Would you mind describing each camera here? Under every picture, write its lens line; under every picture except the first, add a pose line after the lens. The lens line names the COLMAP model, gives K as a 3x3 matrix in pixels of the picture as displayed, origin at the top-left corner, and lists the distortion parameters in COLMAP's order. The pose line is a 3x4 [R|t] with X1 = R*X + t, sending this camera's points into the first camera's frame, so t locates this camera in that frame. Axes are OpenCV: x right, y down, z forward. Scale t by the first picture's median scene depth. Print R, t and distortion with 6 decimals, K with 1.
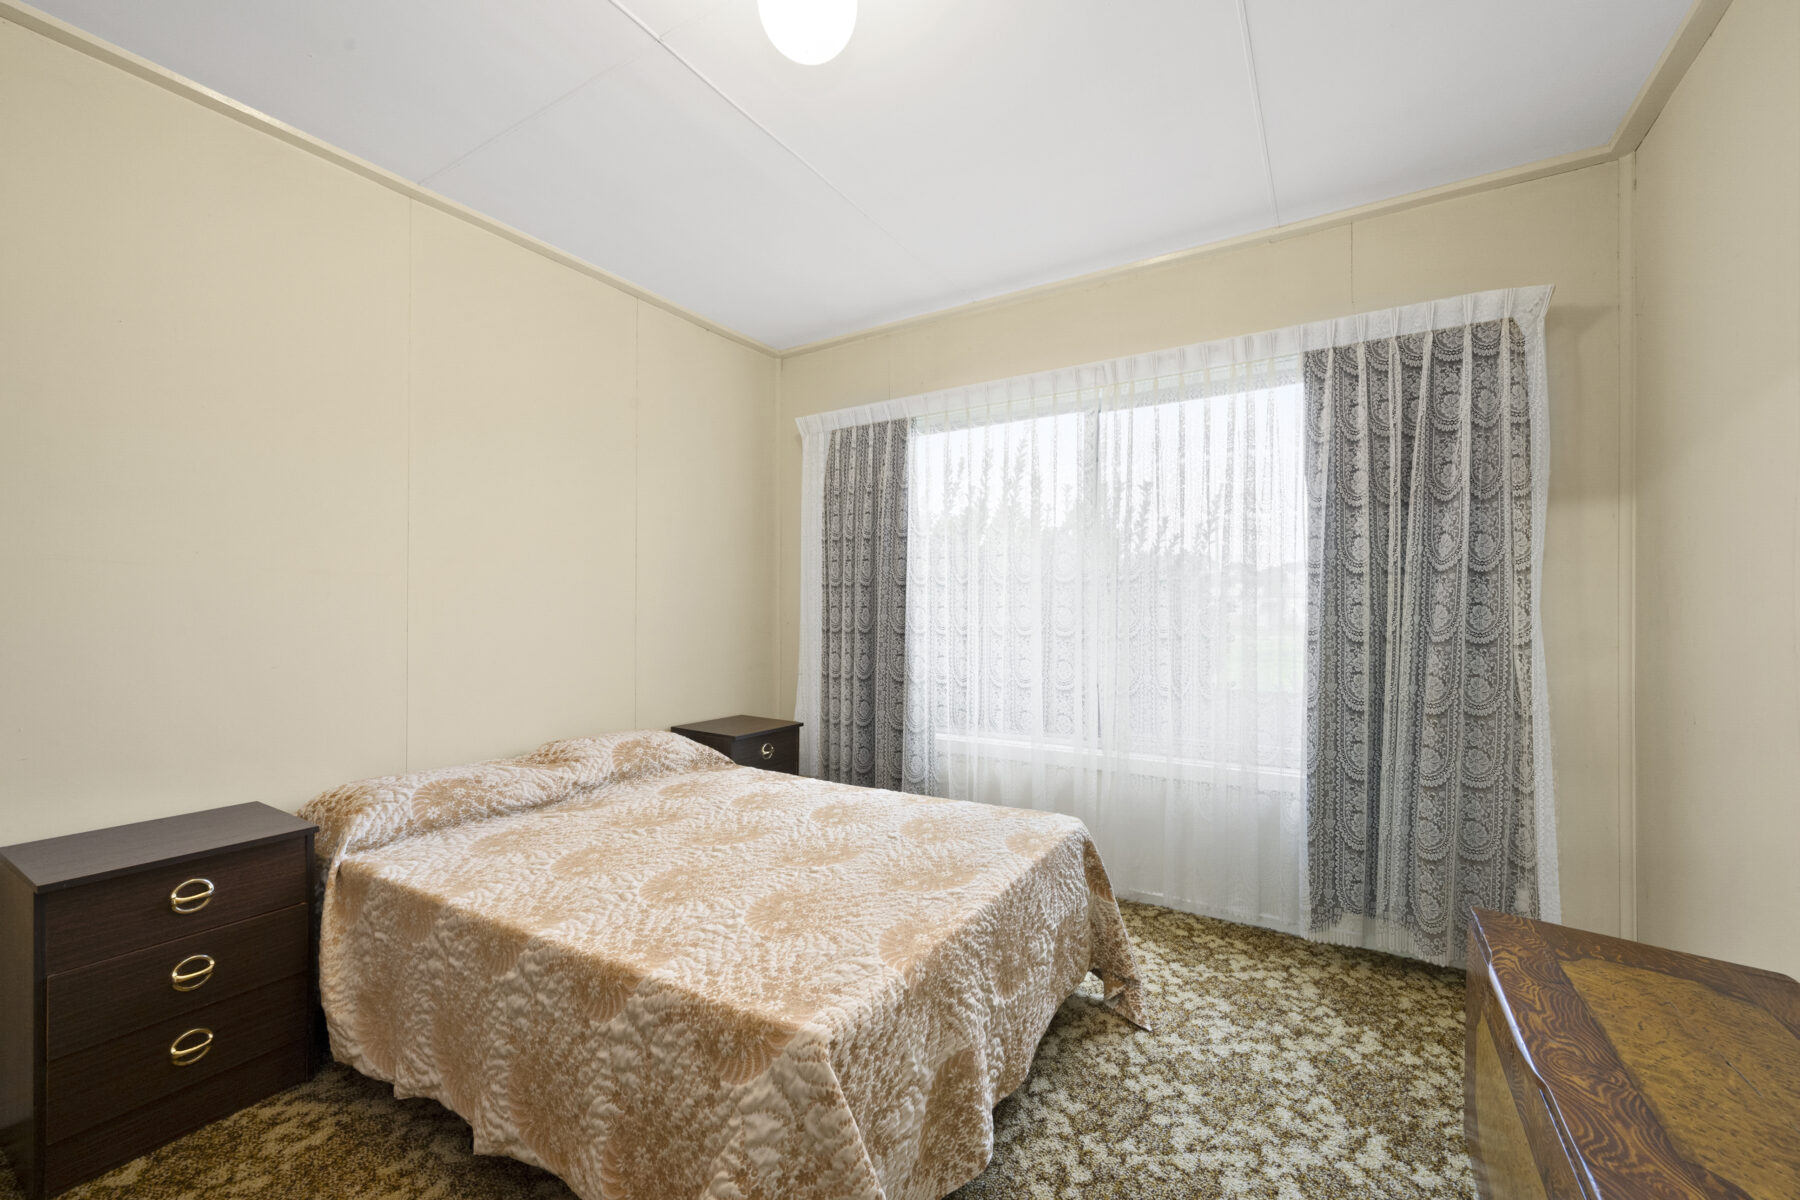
lens RADIAL K [[715.4, 0, 899.5], [0, 715.4, 605.6], [0, 0, 1]] dist [-0.000662, -0.000079]
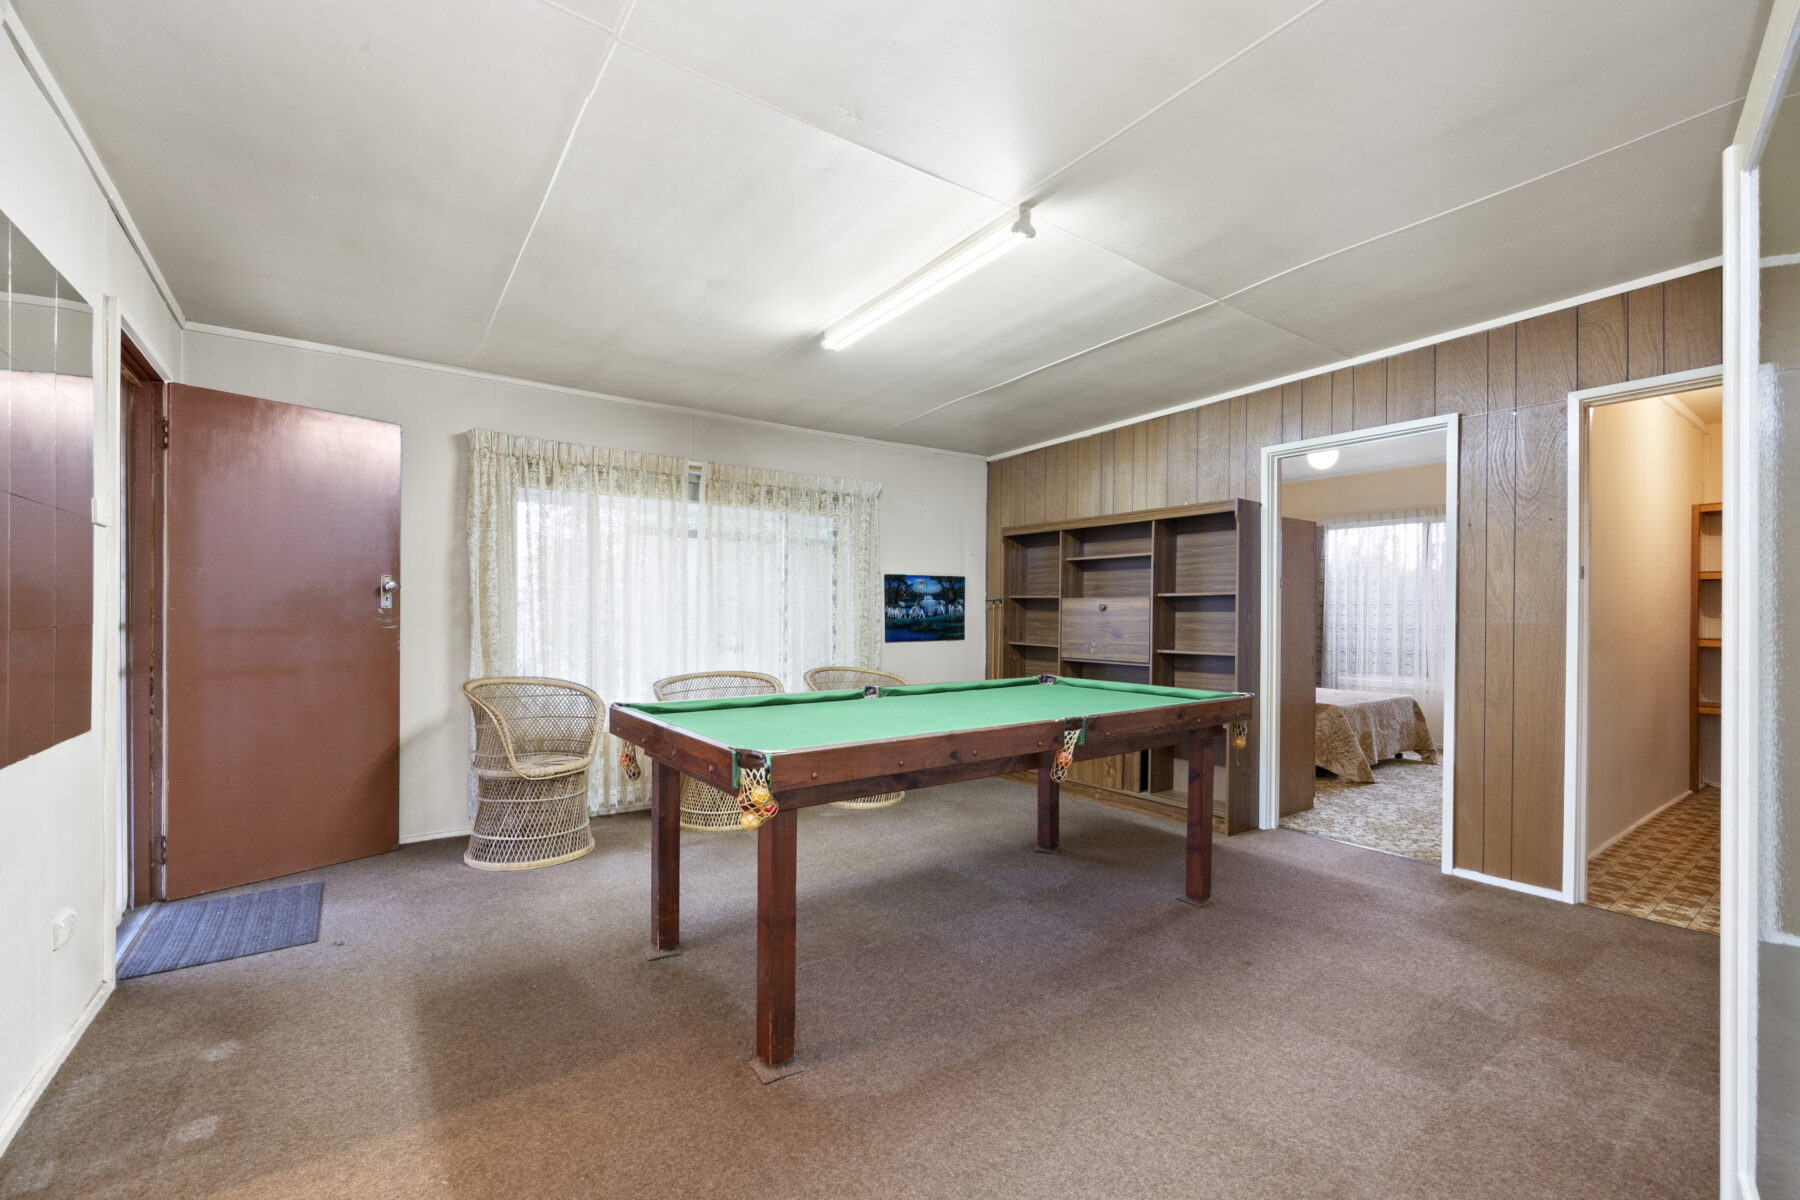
lens RADIAL K [[761.6, 0, 901.1], [0, 761.6, 608.9], [0, 0, 1]] dist [-0.000727, -0.000026]
pose [[0.922937, 0.003512, -0.384936, -0.301131], [-0.001662, 0.999985, 0.005140, -0.027102], [0.384948, -0.004104, 0.922929, -1.701368]]
